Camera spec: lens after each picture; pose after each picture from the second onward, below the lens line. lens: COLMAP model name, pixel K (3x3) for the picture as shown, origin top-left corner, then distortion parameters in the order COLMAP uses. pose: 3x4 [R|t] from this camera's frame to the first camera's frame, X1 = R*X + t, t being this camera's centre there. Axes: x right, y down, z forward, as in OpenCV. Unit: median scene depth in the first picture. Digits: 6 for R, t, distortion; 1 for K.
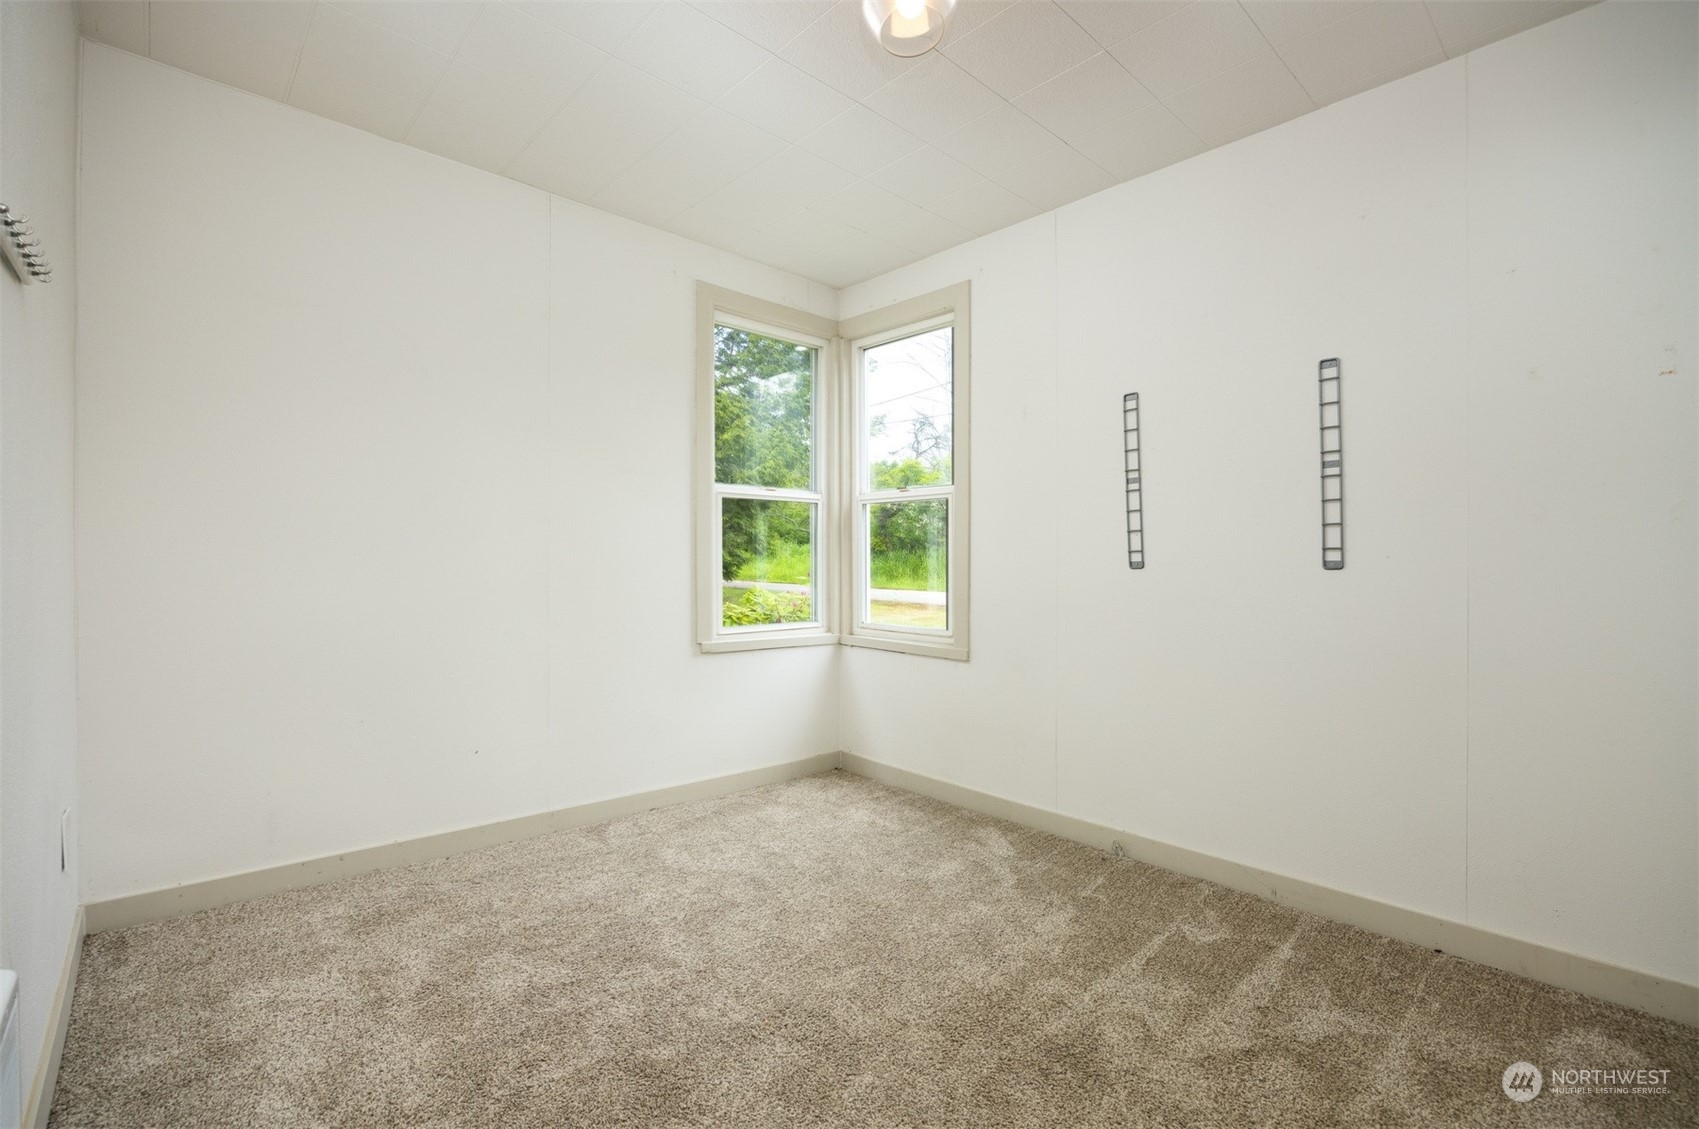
lens RADIAL K [[767.6, 0, 1001.4], [0, 767.6, 548.7], [0, 0, 1]] dist [-0.000236, -0.000015]
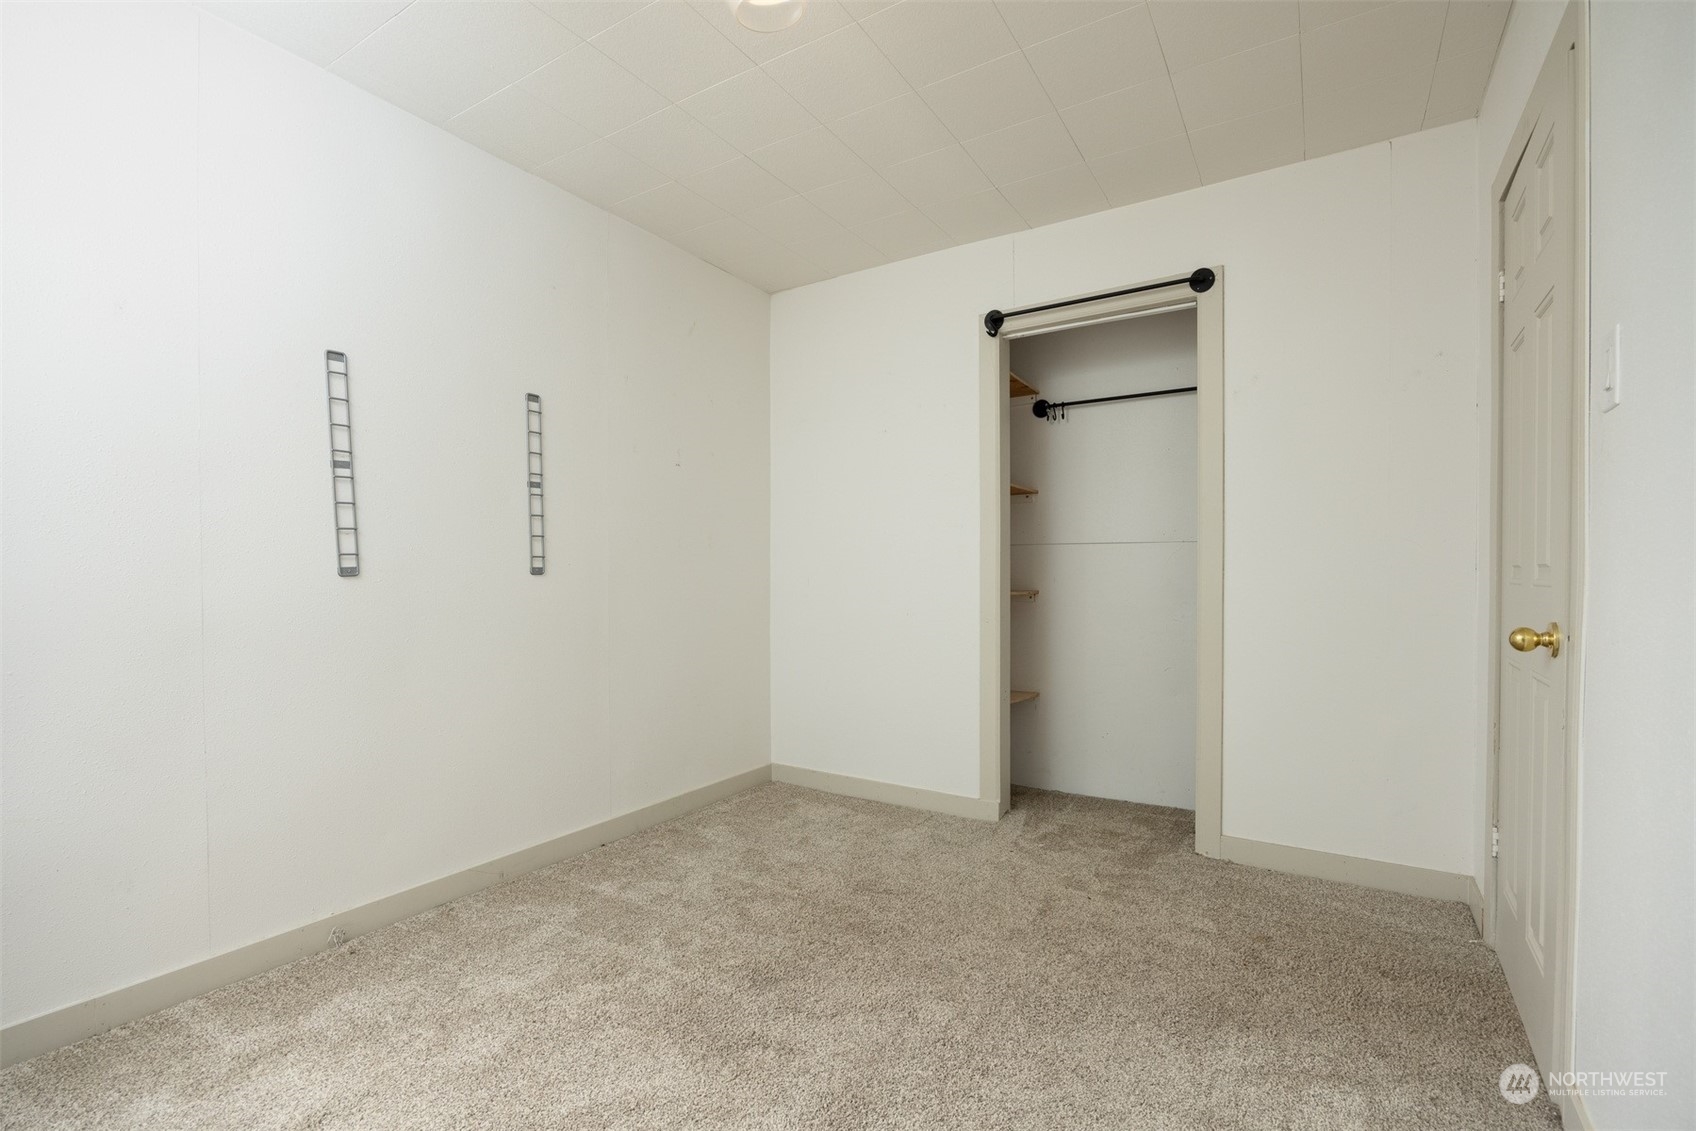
lens RADIAL K [[772.3, 0, 848.0], [0, 772.3, 565.5], [0, 0, 1]] dist [0.000196, 0.000022]
pose [[-0.169459, 0.005225, 0.985523, -0.698611], [-0.015840, 0.999842, -0.008024, 0.012679], [-0.985410, -0.016970, -0.169349, 0.624476]]
